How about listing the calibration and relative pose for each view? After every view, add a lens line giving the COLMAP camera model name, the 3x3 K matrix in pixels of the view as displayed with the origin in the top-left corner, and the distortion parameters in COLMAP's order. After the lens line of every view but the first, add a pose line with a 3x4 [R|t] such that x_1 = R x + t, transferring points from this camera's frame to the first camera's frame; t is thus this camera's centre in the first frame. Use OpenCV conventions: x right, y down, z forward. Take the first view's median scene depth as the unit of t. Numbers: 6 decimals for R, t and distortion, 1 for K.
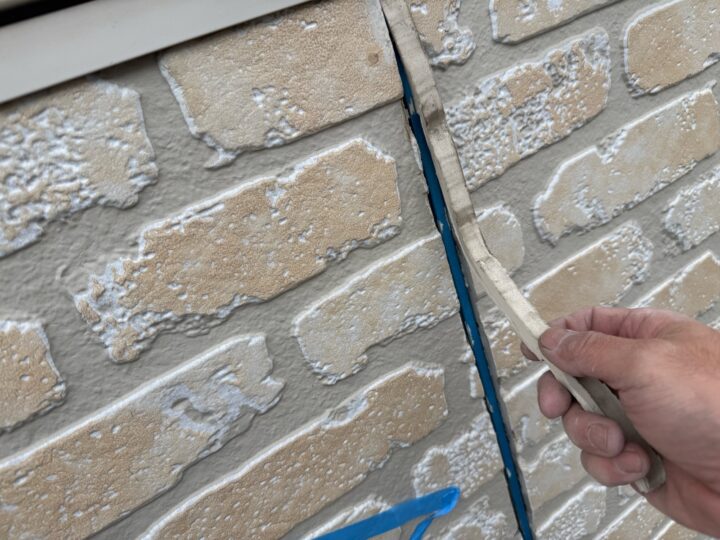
lens RADIAL K [[484.0, 0, 353.4], [0, 484.0, 268.1], [0, 0, 1]] dist [0.078364, -0.165106]
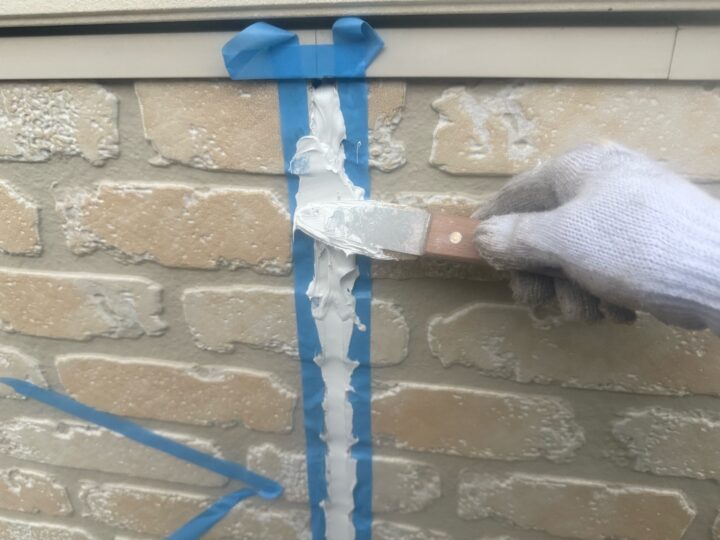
lens RADIAL K [[484.0, 0, 353.4], [0, 484.0, 268.1], [0, 0, 1]] dist [0.078364, -0.165106]
pose [[0.760468, 0.517439, -0.392360, 0.723615], [-0.472344, 0.855393, 0.212589, -0.447284], [0.445623, 0.023662, 0.894908, 0.023709]]
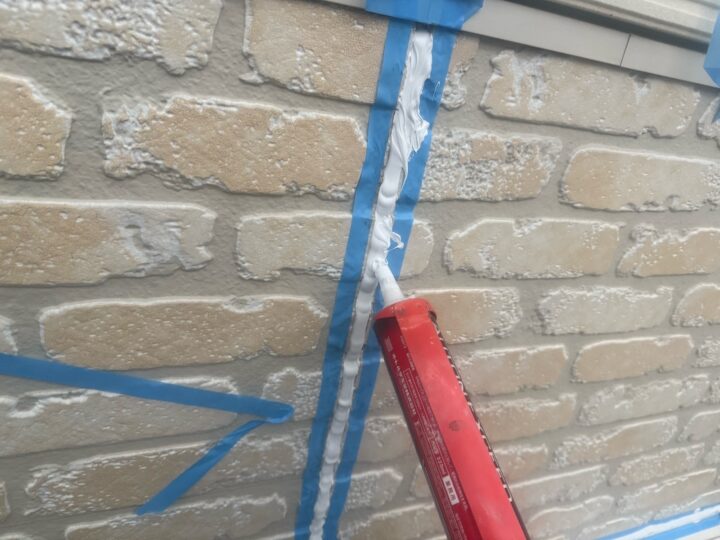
lens RADIAL K [[484.0, 0, 353.4], [0, 484.0, 268.1], [0, 0, 1]] dist [0.078364, -0.165106]
pose [[0.873621, 0.476782, 0.097285, 0.074904], [-0.478539, 0.878046, -0.005909, 0.094172], [-0.088238, -0.041393, 0.995239, -0.323759]]
